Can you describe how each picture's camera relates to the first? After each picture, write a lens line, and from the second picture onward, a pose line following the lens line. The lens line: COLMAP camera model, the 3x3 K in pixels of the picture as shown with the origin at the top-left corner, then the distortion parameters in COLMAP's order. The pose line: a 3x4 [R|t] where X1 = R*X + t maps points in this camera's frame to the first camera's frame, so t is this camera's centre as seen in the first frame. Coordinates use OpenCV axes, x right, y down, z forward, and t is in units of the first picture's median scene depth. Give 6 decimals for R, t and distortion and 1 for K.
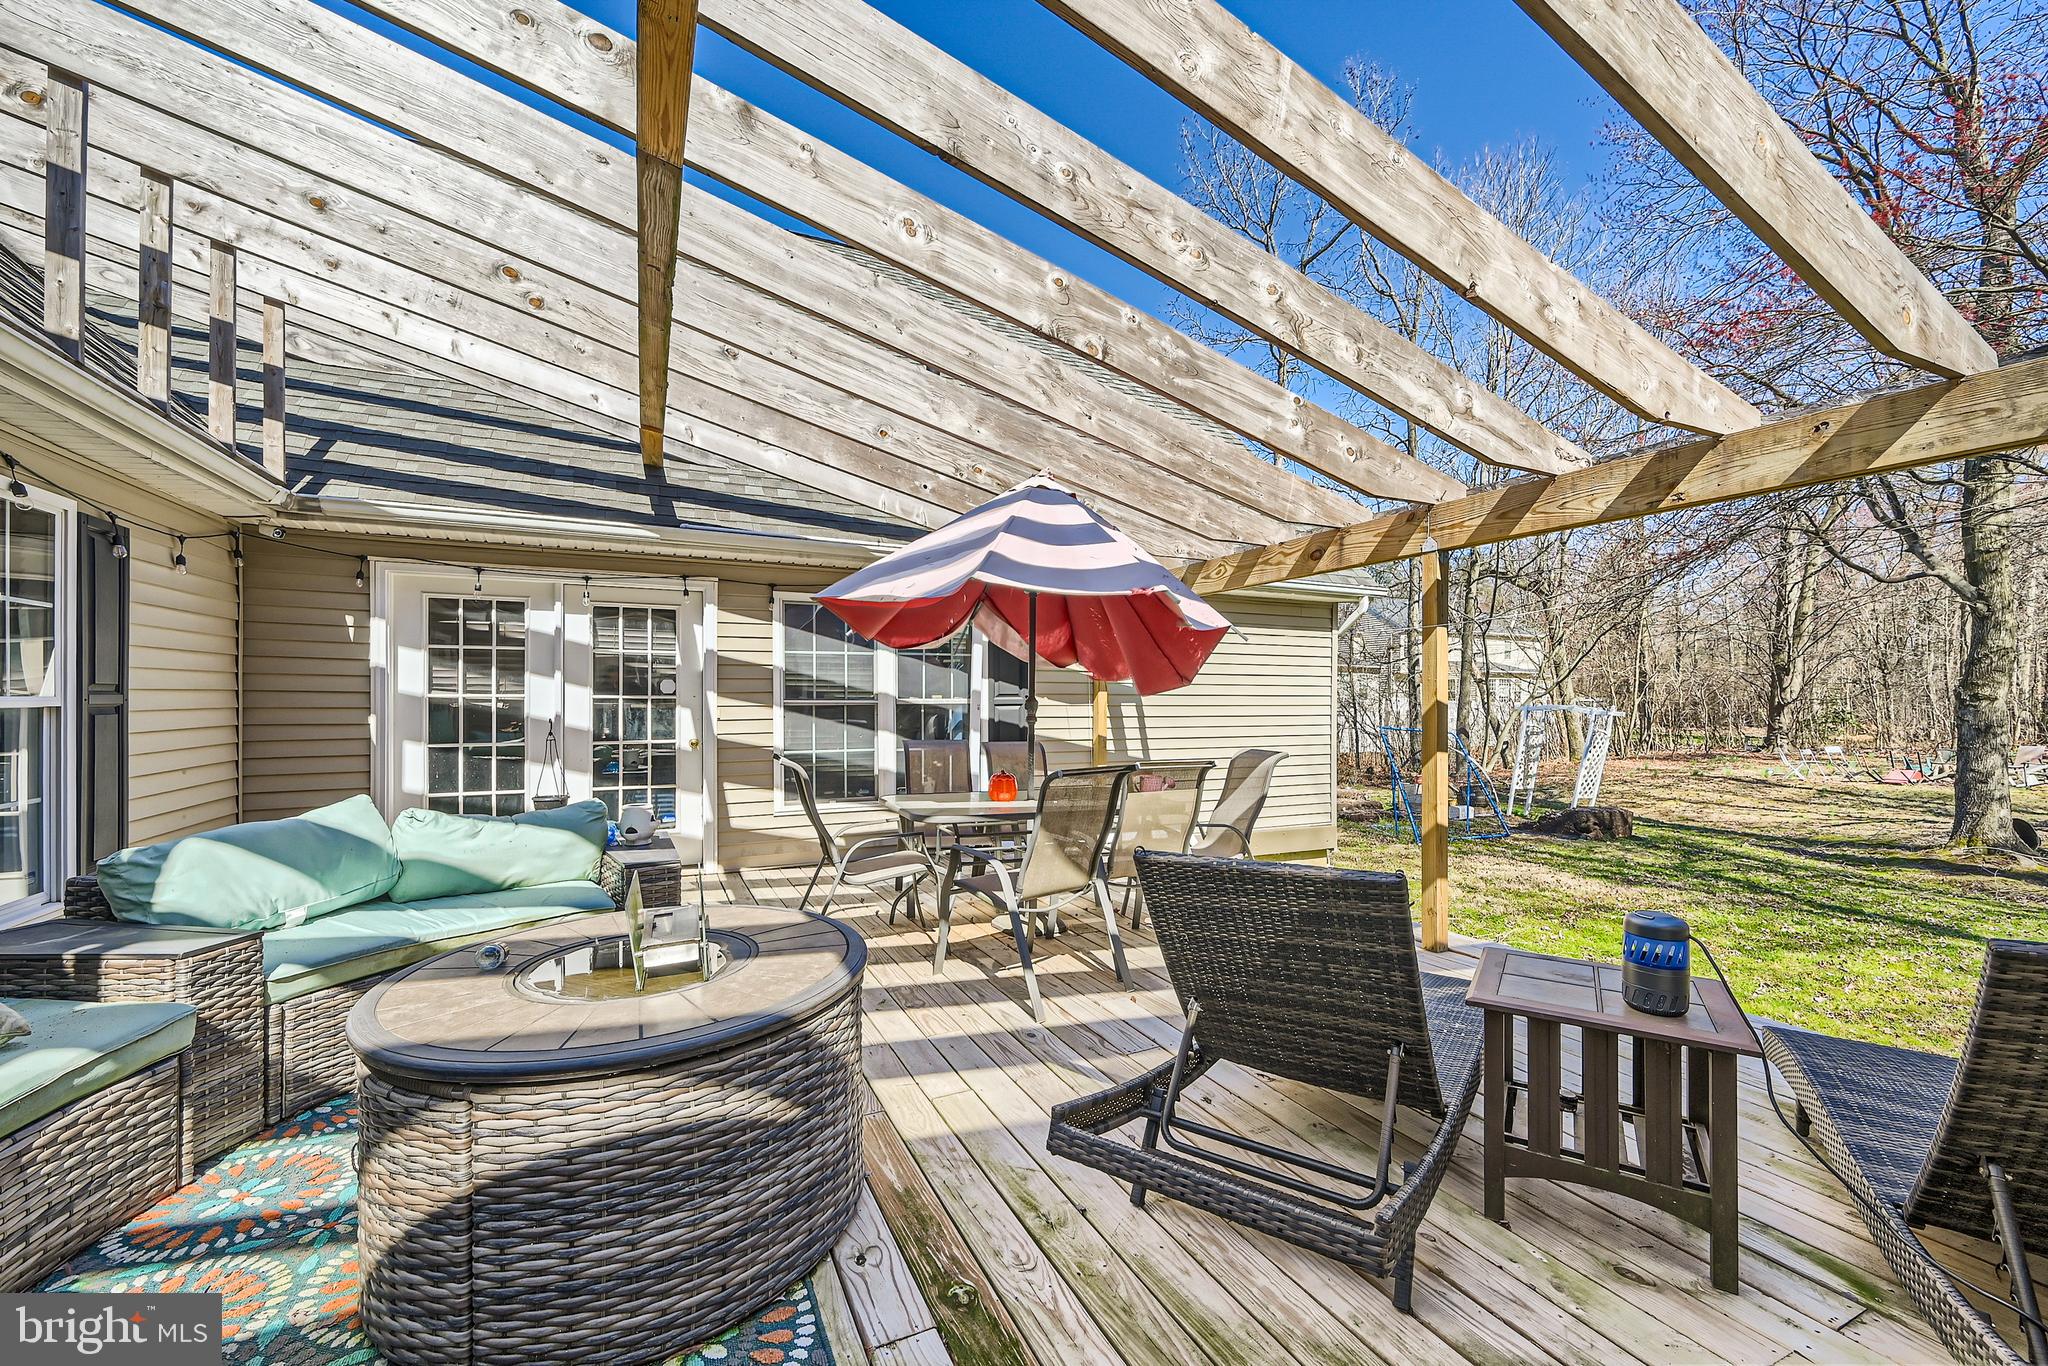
lens RADIAL K [[821.6, 0, 1023.9], [0, 821.6, 692.0], [0, 0, 1]] dist [-0.001405, -0.000340]
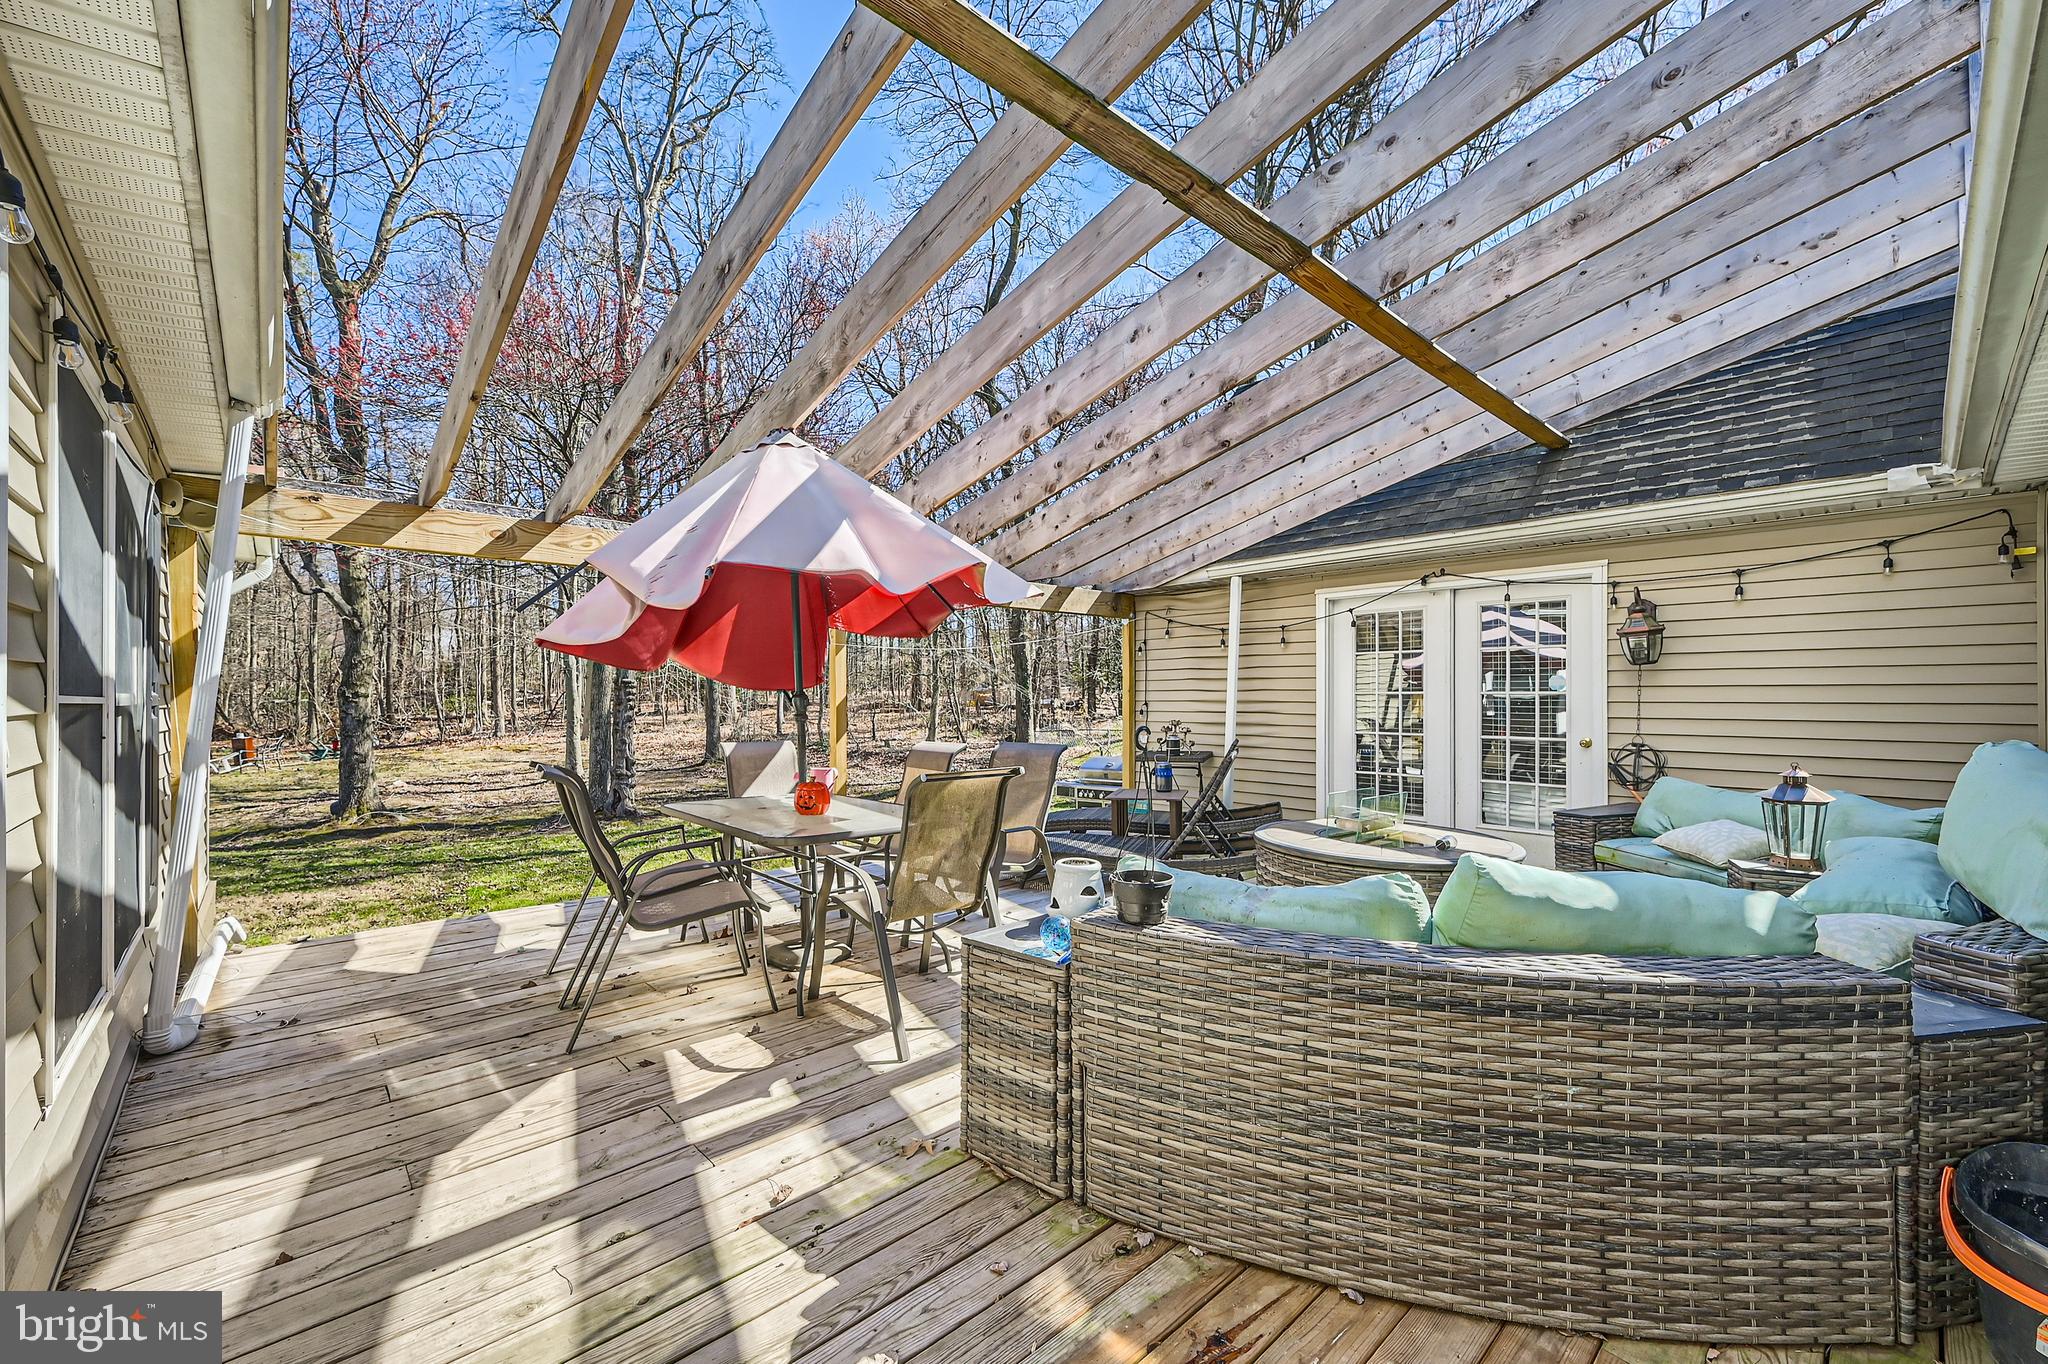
lens RADIAL K [[821.6, 0, 1027.4], [0, 821.6, 691.1], [0, 0, 1]] dist [-0.001405, -0.000340]
pose [[-0.294390, 0.004062, 0.955677, -0.263662], [-0.005110, 0.999970, -0.005824, 0.002292], [-0.955672, -0.006599, -0.294361, 0.303929]]
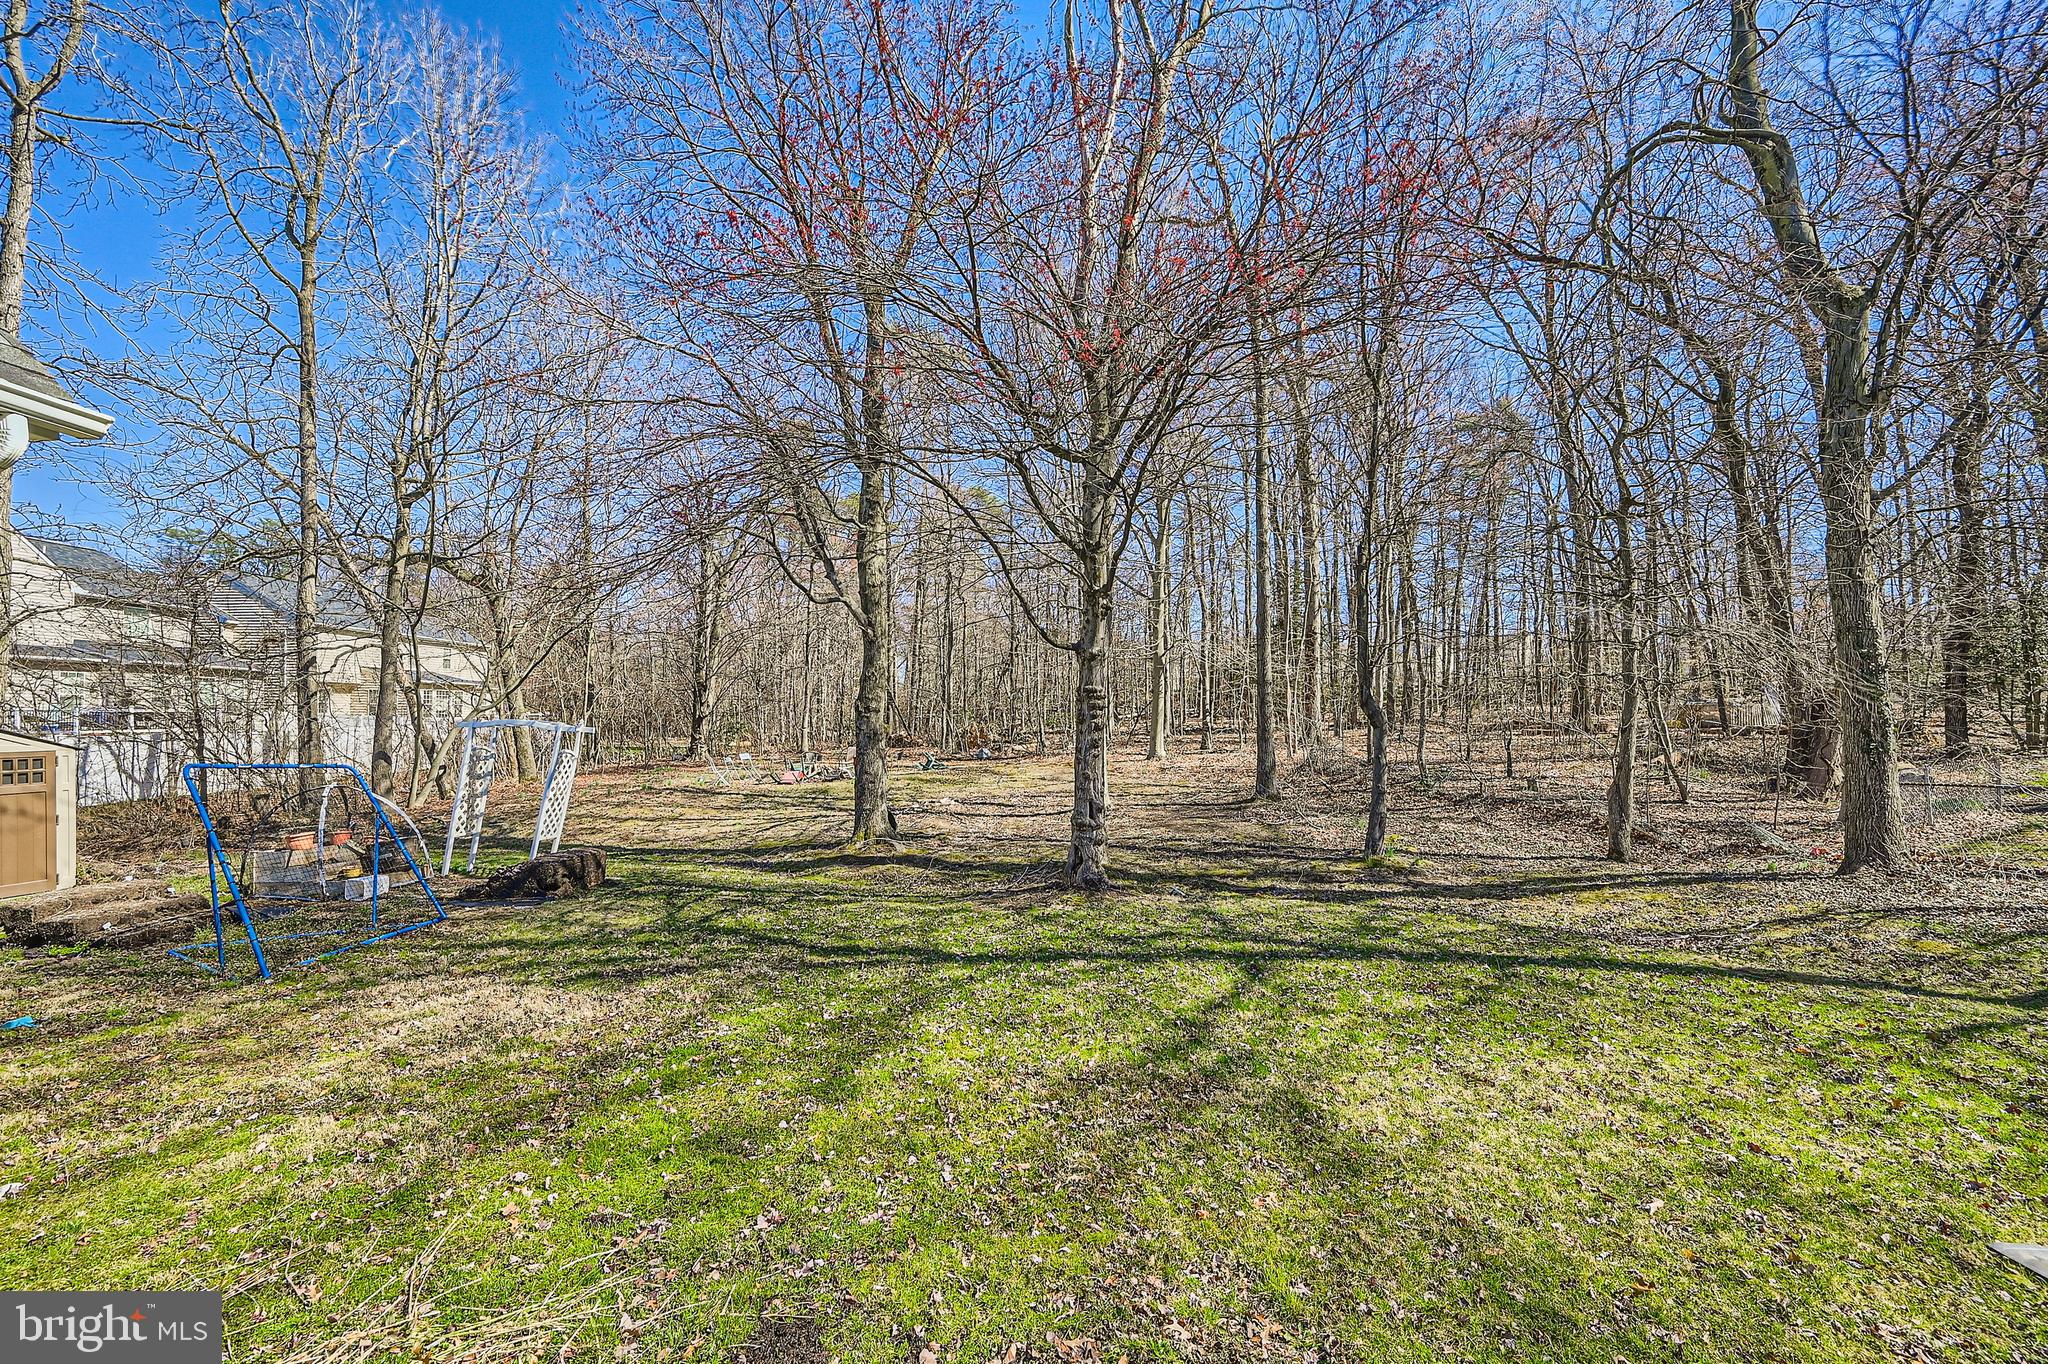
lens RADIAL K [[821.6, 0, 1020.1], [0, 821.6, 704.5], [0, 0, 1]] dist [-0.001405, -0.000340]
pose [[0.416292, 0.007355, 0.909201, 0.148449], [-0.004957, 0.999971, -0.005820, 0.004083], [-0.909218, -0.002084, 0.416316, 0.247844]]
